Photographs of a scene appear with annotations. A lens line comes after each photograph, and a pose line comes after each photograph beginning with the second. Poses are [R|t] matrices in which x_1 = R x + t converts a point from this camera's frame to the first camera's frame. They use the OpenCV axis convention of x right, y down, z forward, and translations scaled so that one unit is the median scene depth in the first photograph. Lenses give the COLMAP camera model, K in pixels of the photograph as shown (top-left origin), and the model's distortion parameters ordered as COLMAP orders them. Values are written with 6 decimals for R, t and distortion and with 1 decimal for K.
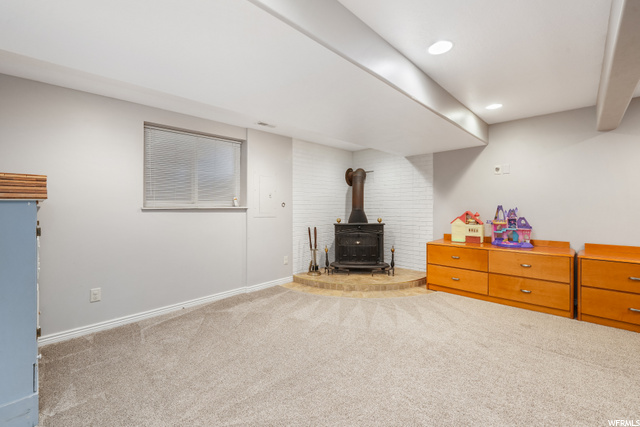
lens RADIAL K [[275.0, 0, 321.7], [0, 275.0, 202.9], [0, 0, 1]] dist [0.000531, -0.000145]
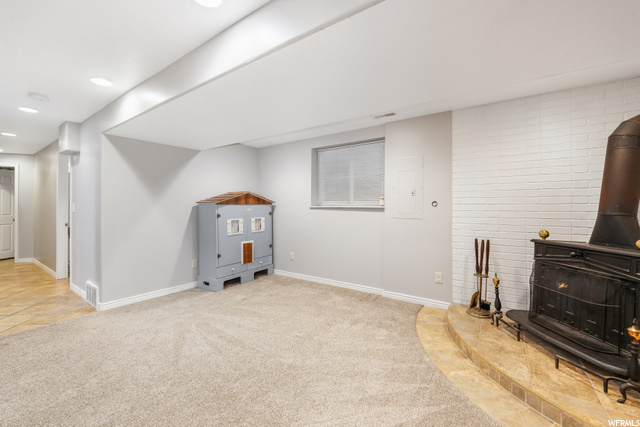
lens RADIAL K [[275.0, 0, 321.7], [0, 275.0, 202.9], [0, 0, 1]] dist [0.000531, -0.000145]
pose [[0.139998, -0.011253, -0.990088, 0.579241], [0.004411, 0.999933, -0.010741, 0.010419], [0.990142, -0.002864, 0.140038, 0.586040]]
